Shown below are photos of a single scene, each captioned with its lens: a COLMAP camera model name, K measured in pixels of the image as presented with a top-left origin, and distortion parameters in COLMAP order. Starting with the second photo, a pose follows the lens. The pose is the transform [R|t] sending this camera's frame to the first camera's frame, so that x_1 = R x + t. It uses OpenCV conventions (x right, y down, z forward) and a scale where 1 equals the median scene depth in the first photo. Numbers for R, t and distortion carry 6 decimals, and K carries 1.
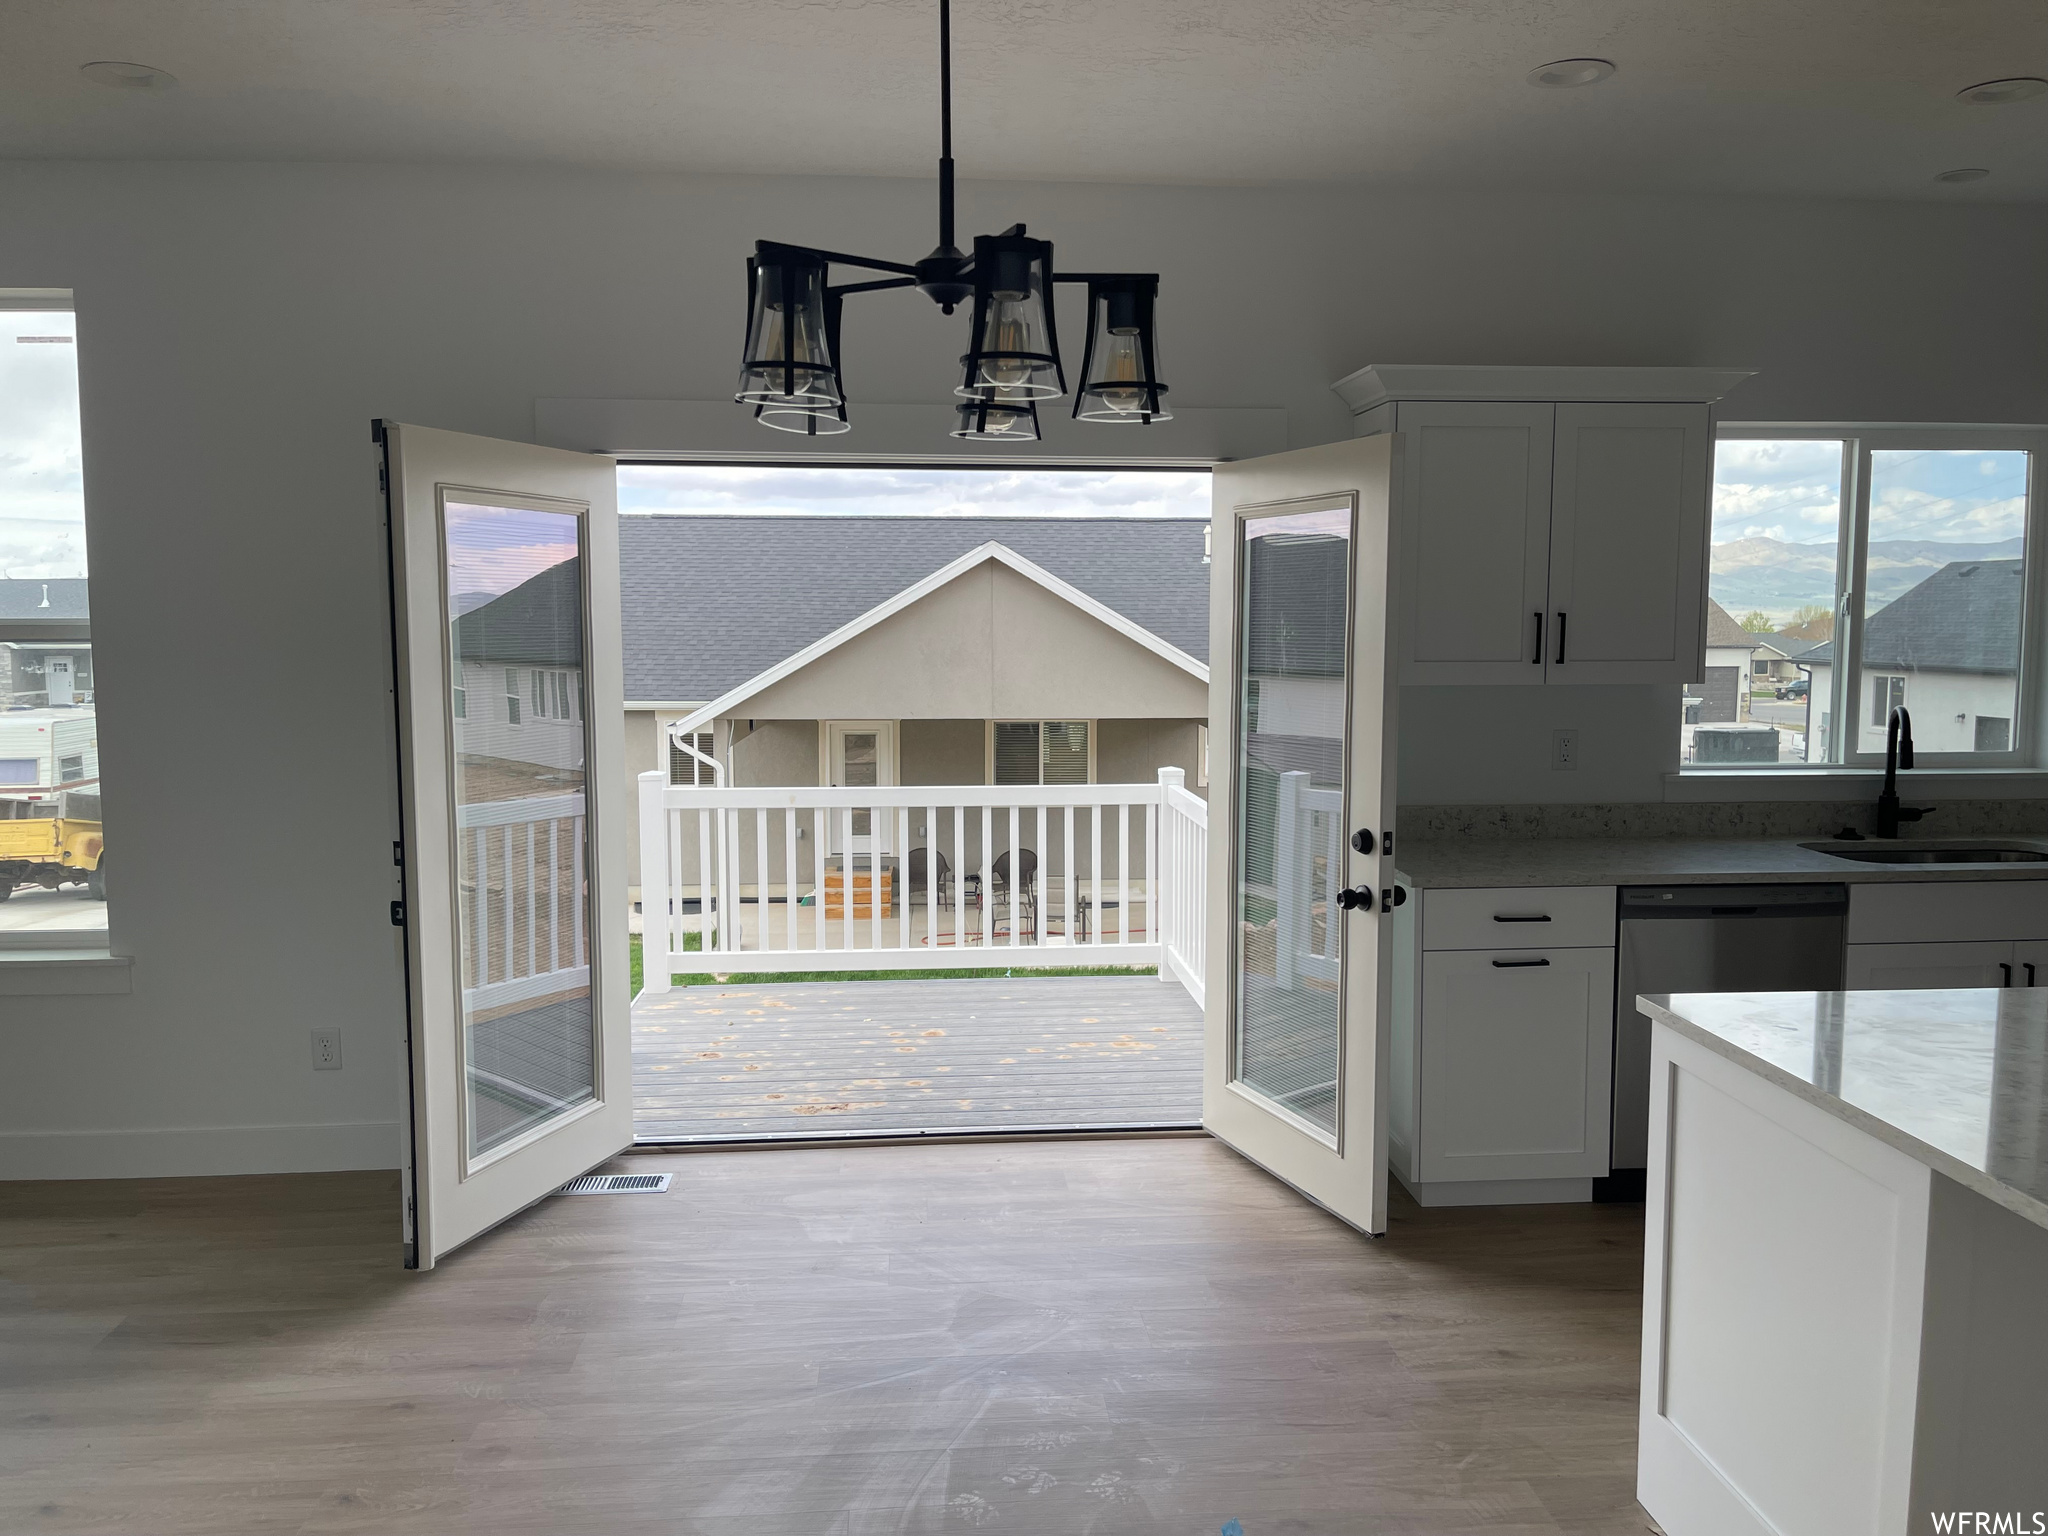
lens RADIAL K [[1560.2, 0, 1038.5], [0, 1560.2, 763.6], [0, 0, 1]] dist [0.047889, -0.053951]
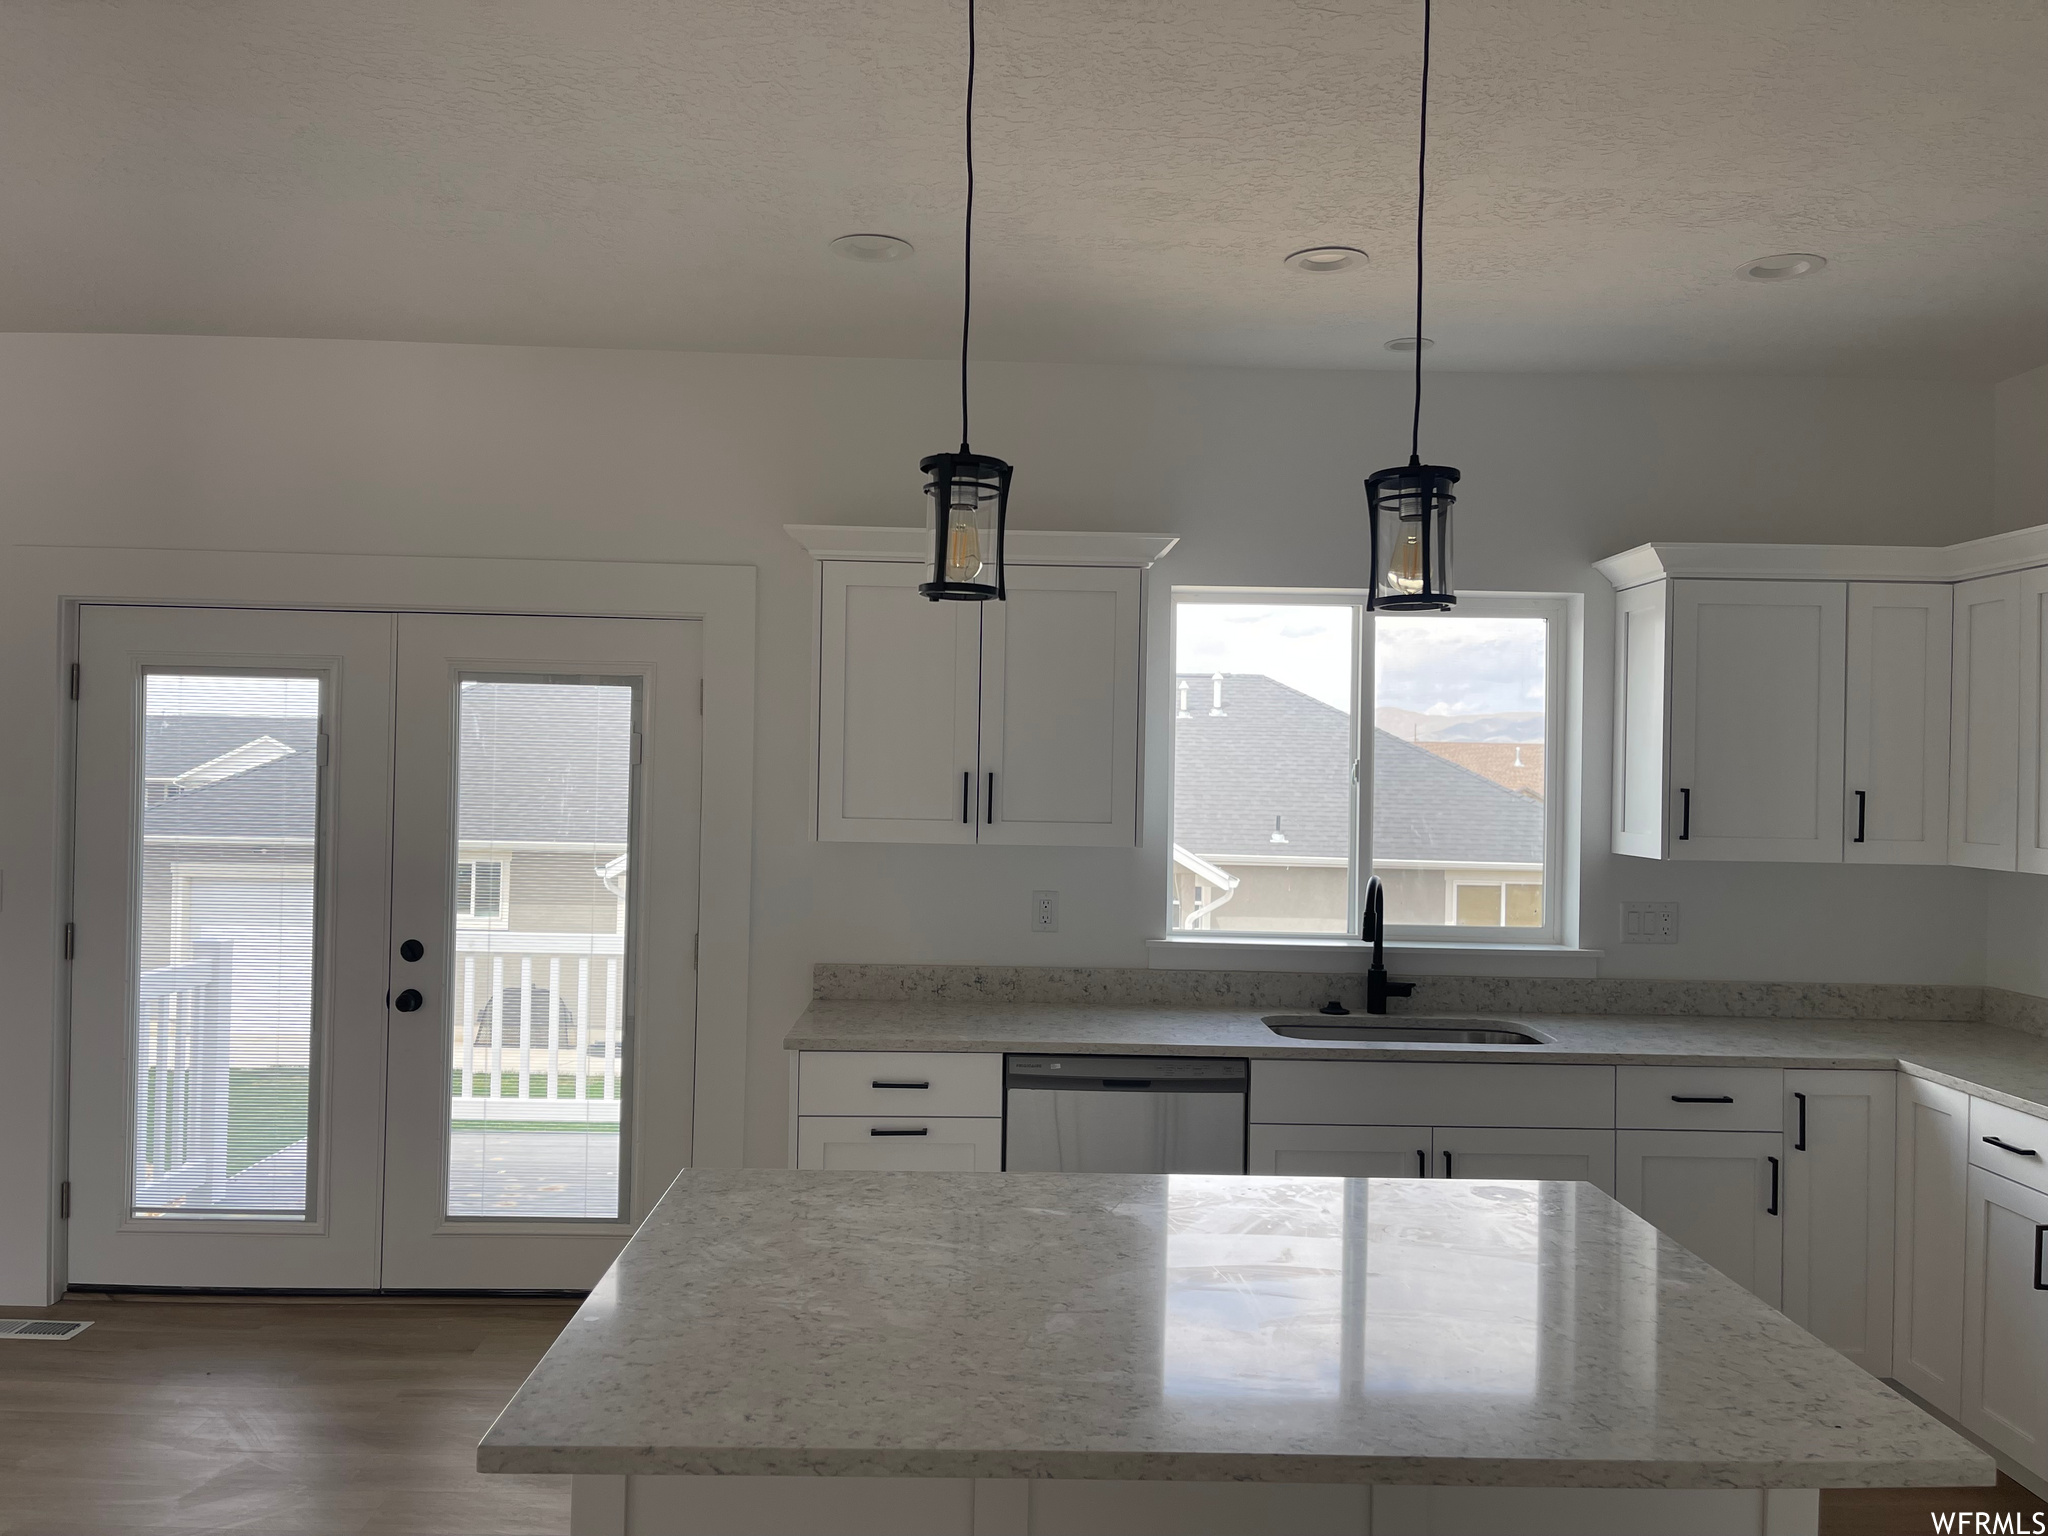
lens RADIAL K [[1560.2, 0, 1014.1], [0, 1560.2, 764.3], [0, 0, 1]] dist [0.047889, -0.053951]
pose [[0.997433, 0.020805, -0.068521, 0.381545], [-0.027342, 0.995016, -0.095896, -0.006260], [0.066184, 0.097523, 0.993030, 0.024324]]
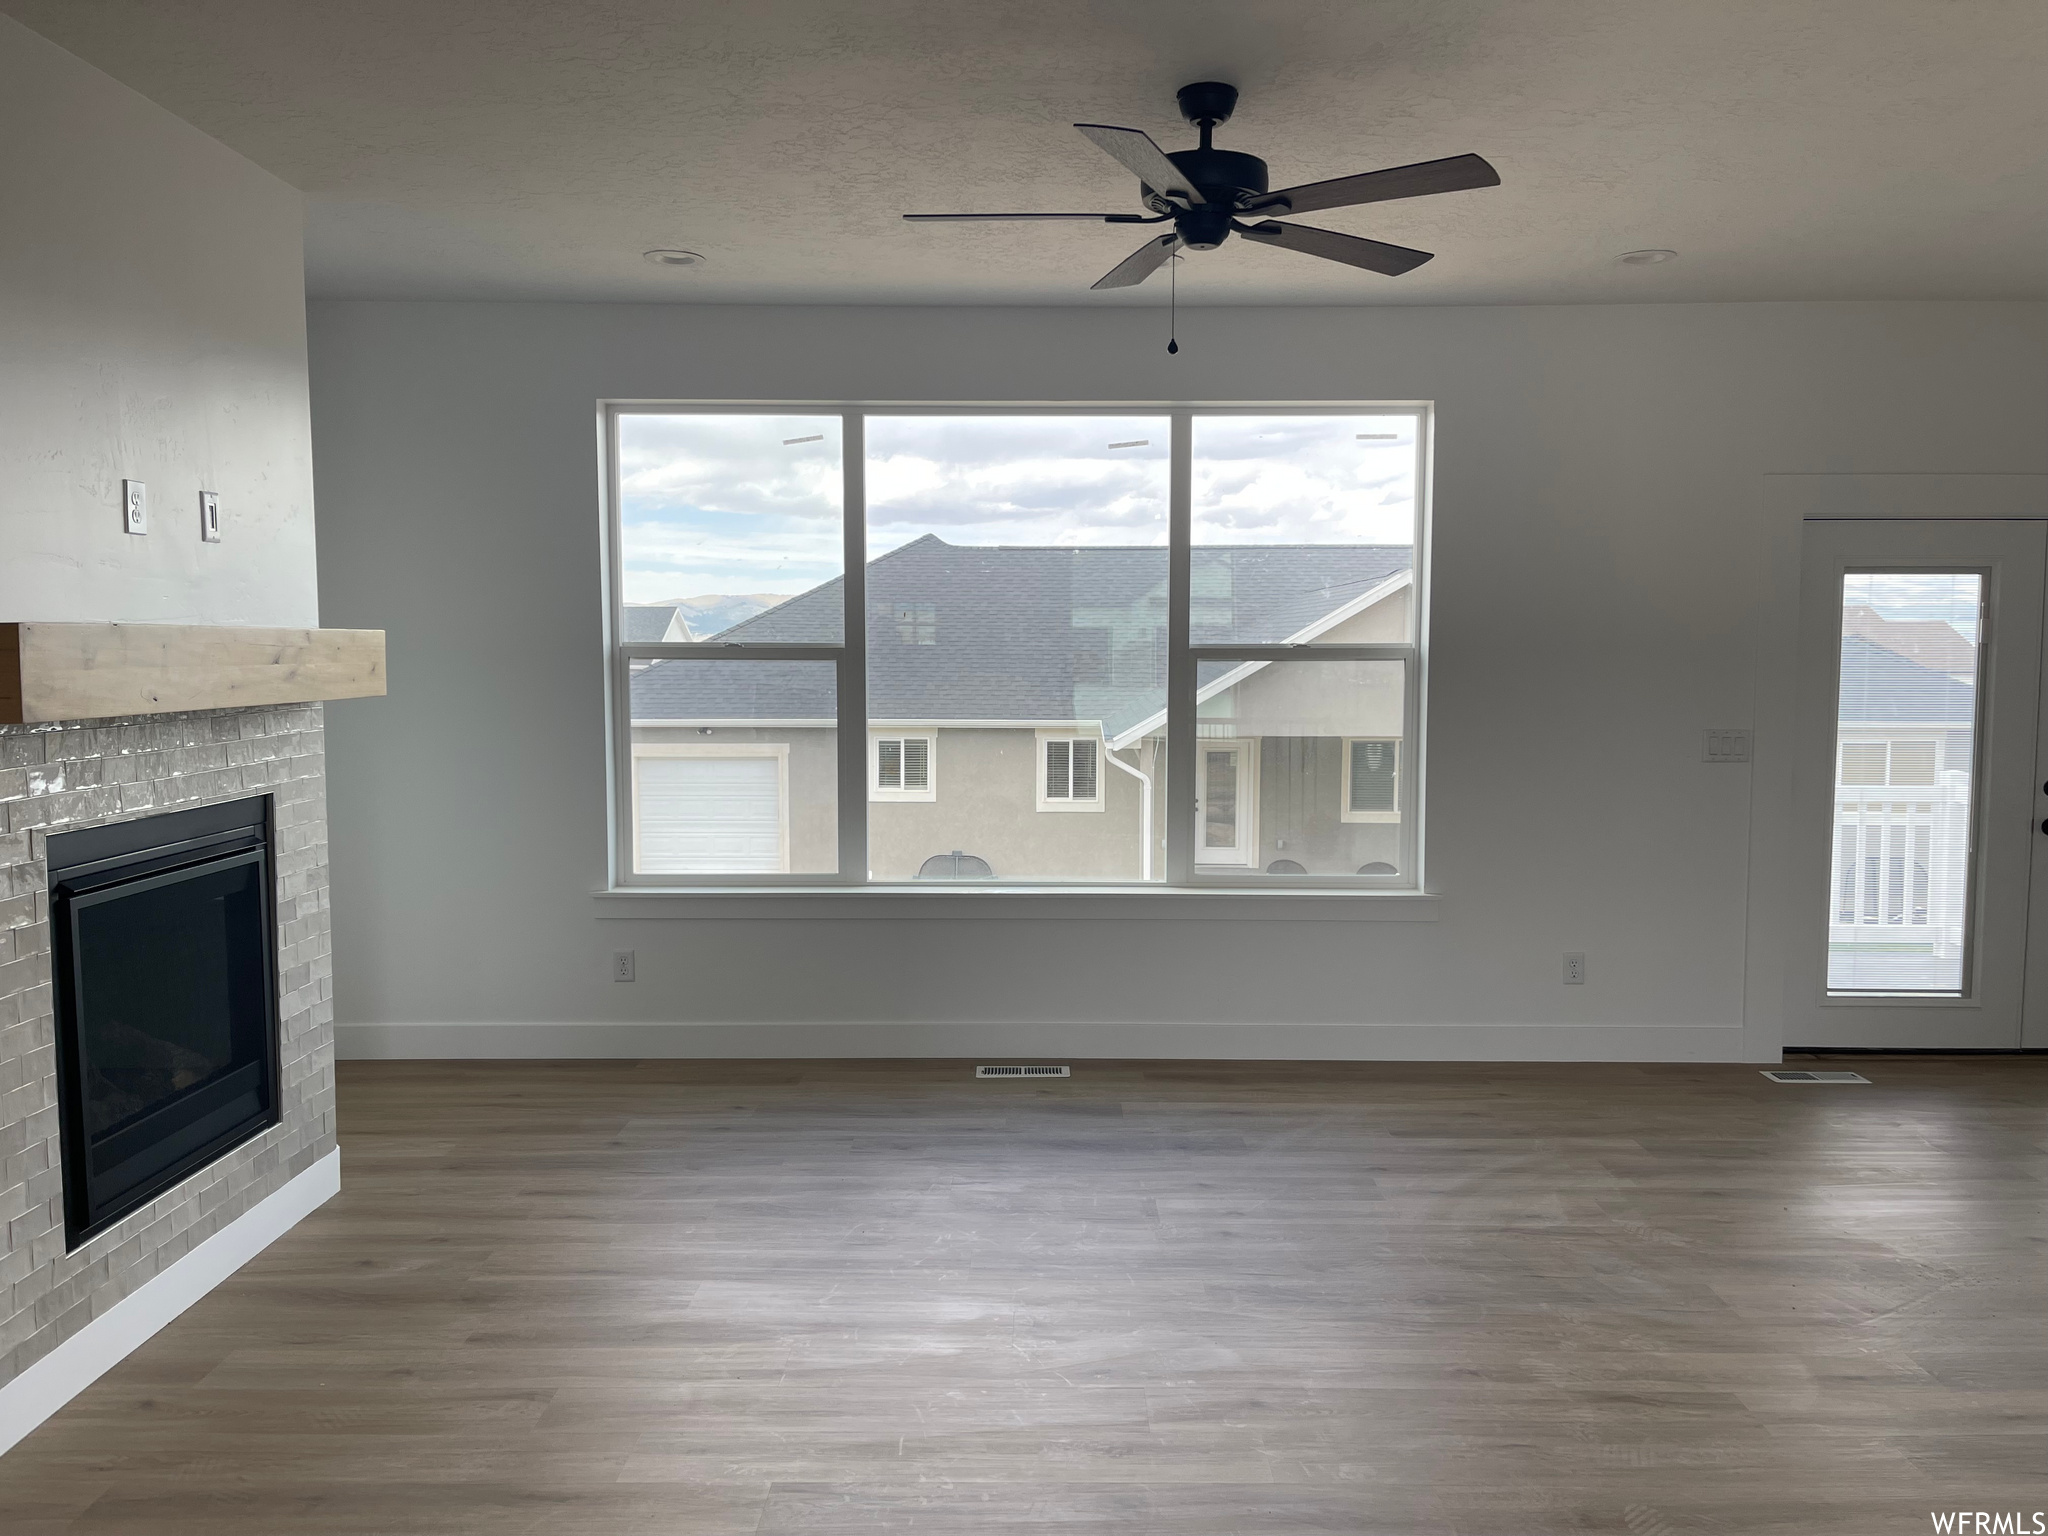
lens RADIAL K [[1560.2, 0, 1014.2], [0, 1560.2, 770.5], [0, 0, 1]] dist [0.047889, -0.053951]
pose [[0.994852, 0.008538, -0.100983, -0.780672], [-0.009682, 0.999894, -0.010845, 0.033985], [0.100879, 0.011767, 0.994829, -0.354704]]
